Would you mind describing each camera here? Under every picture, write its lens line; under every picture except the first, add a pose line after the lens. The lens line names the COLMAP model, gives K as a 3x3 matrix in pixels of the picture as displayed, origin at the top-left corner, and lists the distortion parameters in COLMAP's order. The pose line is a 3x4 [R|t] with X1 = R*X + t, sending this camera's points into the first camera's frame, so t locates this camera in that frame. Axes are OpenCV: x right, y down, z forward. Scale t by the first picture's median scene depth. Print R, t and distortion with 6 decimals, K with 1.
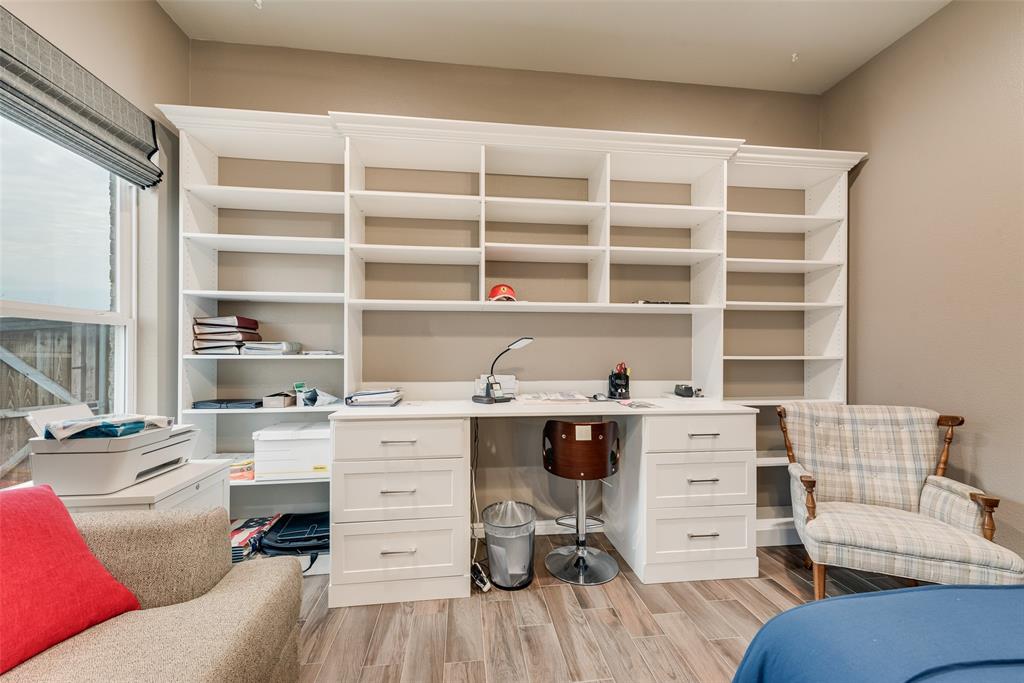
lens RADIAL K [[406.8, 0, 507.9], [0, 406.8, 349.0], [0, 0, 1]] dist [0.016624, 0.000065]
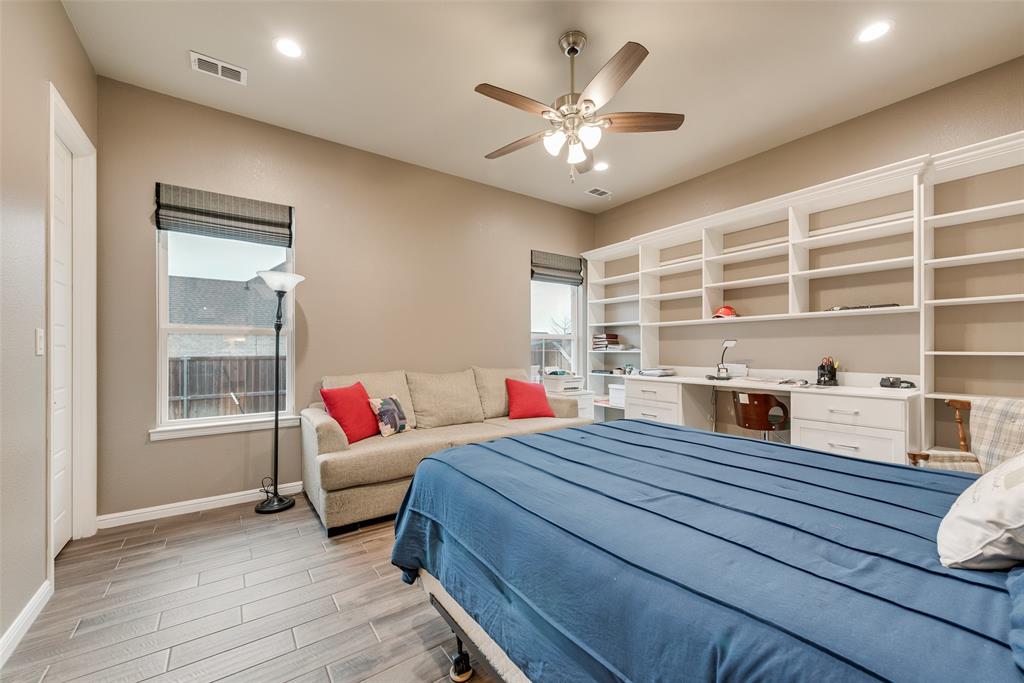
lens RADIAL K [[406.8, 0, 515.1], [0, 406.8, 348.7], [0, 0, 1]] dist [0.016624, 0.000065]
pose [[0.479701, -0.004991, -0.877418, 1.082362], [0.003515, 0.999987, -0.003767, 0.010457], [0.877425, -0.001277, 0.479712, -0.531470]]
